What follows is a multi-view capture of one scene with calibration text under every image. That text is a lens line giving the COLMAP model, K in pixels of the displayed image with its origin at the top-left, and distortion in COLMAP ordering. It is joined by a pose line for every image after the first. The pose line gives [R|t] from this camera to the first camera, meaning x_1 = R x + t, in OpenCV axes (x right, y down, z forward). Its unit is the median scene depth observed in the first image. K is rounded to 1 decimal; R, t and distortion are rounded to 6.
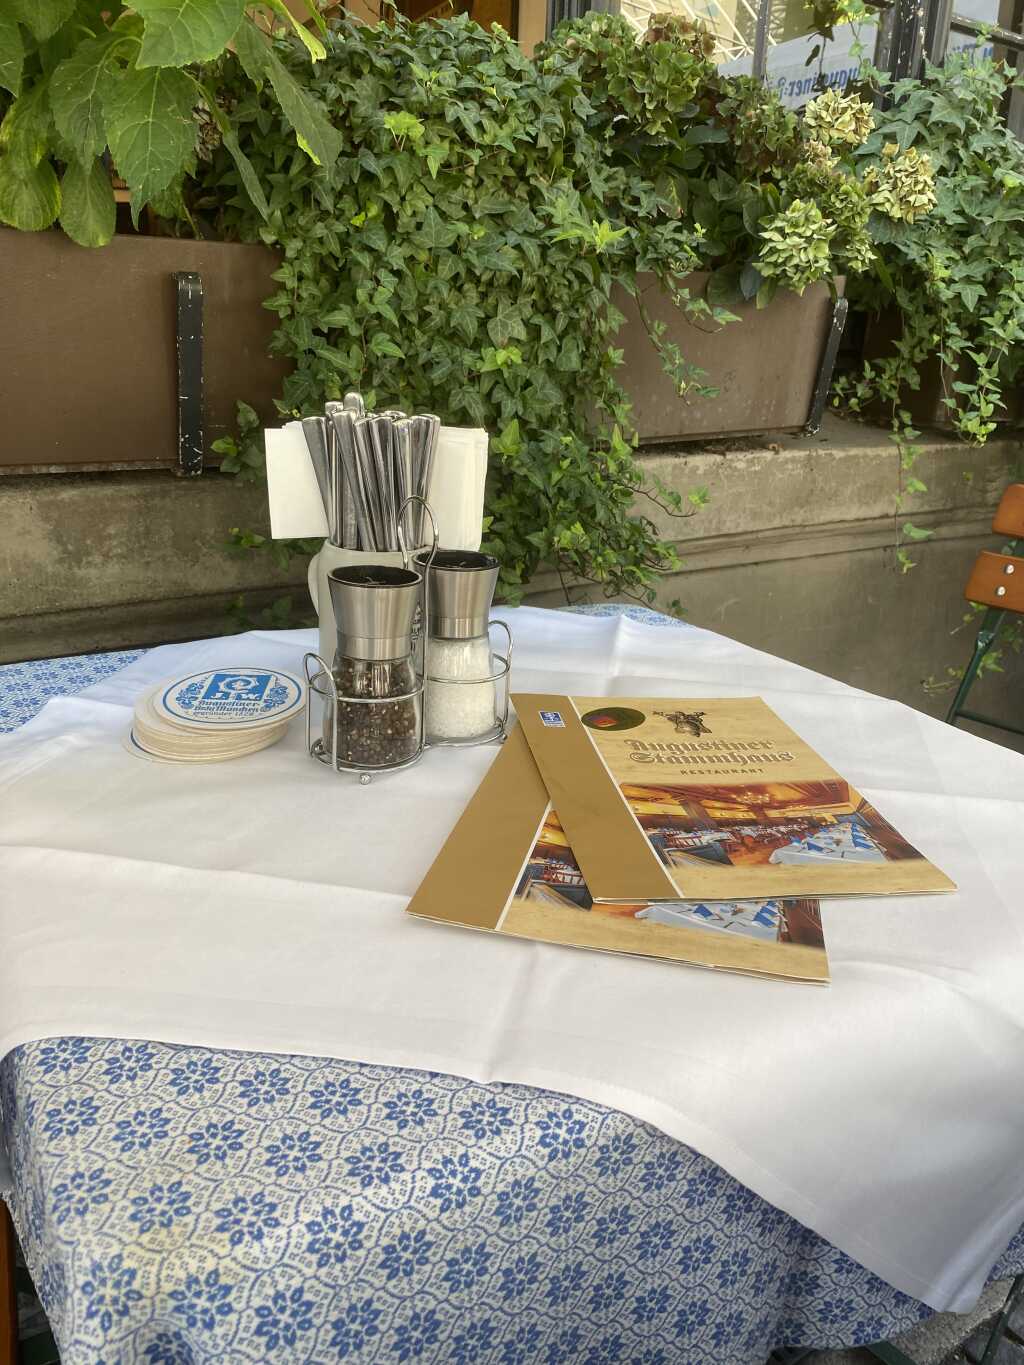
lens RADIAL K [[1046.8, 0, 485.4], [0, 1046.8, 682.3], [0, 0, 1]] dist [-0.002820, -0.007613]
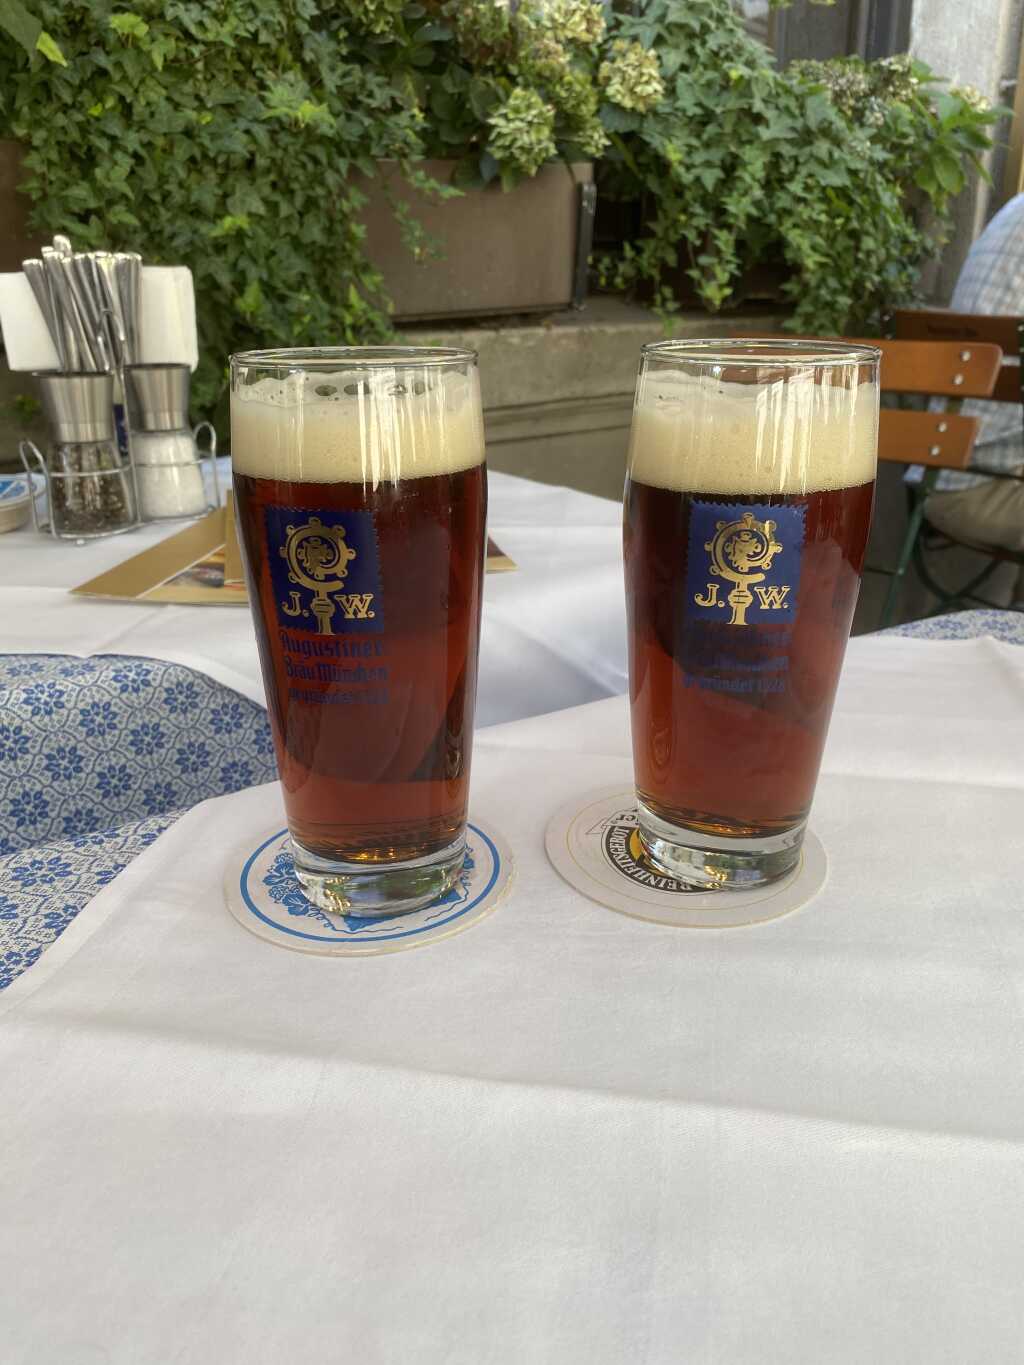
lens RADIAL K [[1043.8, 0, 512.0], [0, 1043.8, 682.5], [0, 0, 1]] dist [-0.006504, -0.006527]
pose [[0.993988, -0.080473, 0.074238, 0.176579], [0.077493, 0.996100, 0.042188, 0.152230], [-0.077343, -0.036181, 0.996348, -0.172786]]
